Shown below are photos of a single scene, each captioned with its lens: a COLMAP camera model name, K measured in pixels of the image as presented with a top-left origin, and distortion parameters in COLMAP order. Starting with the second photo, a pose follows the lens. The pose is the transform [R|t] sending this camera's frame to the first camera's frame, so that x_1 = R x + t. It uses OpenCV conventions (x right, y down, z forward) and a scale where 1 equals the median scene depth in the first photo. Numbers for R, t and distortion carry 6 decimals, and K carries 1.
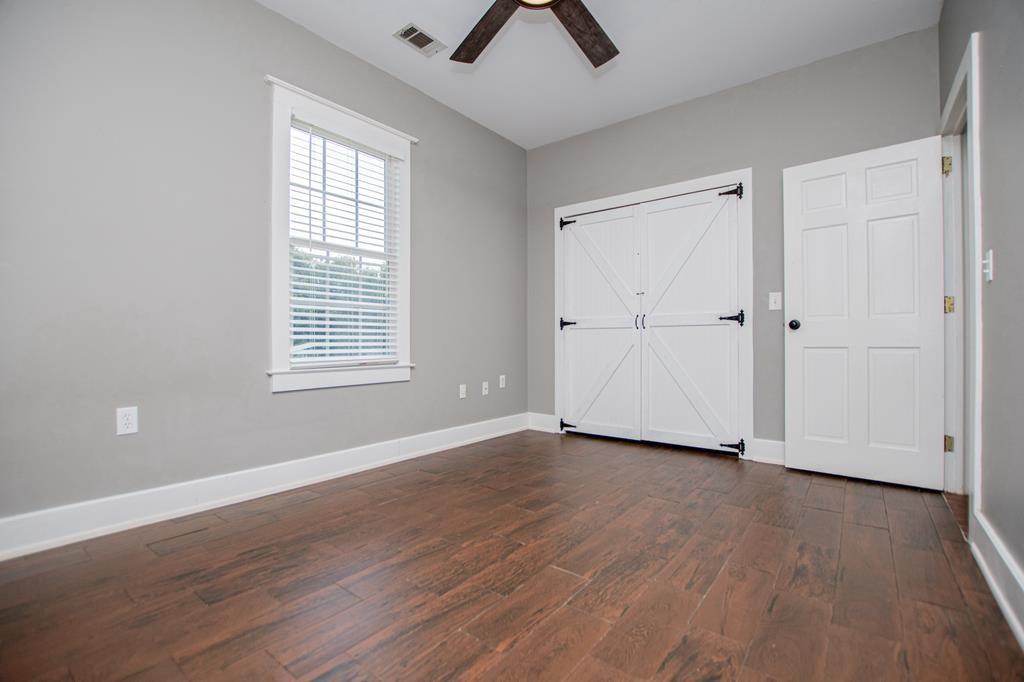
lens RADIAL K [[487.1, 0, 512.0], [0, 487.1, 341.0], [0, 0, 1]] dist [-0.013349, -0.000430]
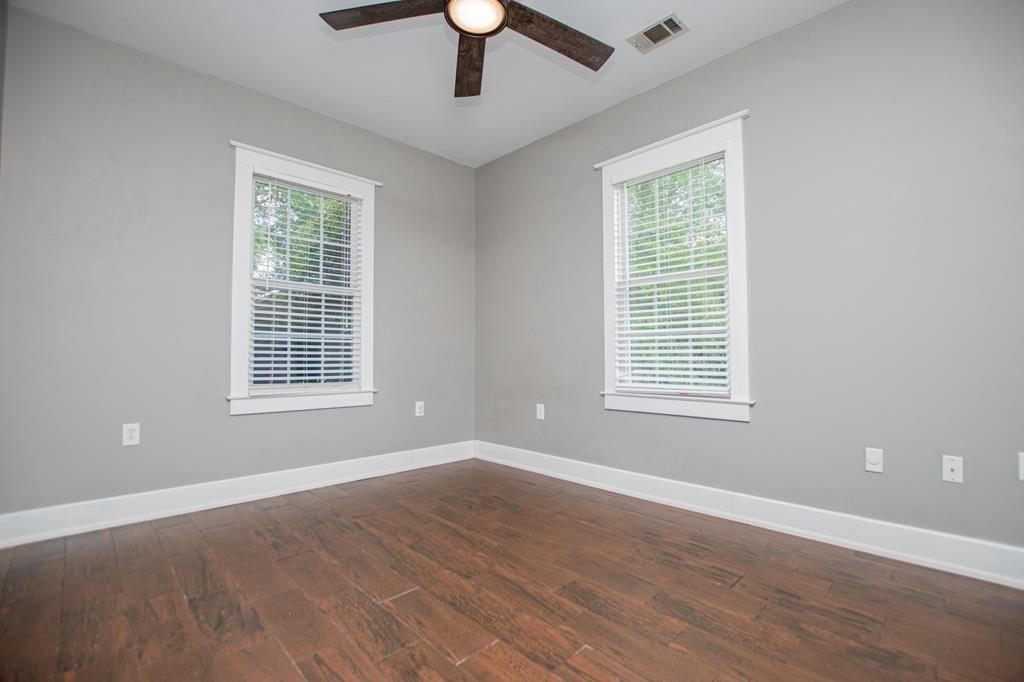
lens RADIAL K [[450.5, 0, 498.3], [0, 450.5, 342.3], [0, 0, 1]] dist [-0.031094, 0.000309]
pose [[-0.183998, -0.036161, -0.982261, 0.875209], [0.003592, 0.999292, -0.037461, -0.030411], [0.982920, -0.010421, -0.183738, 1.159764]]
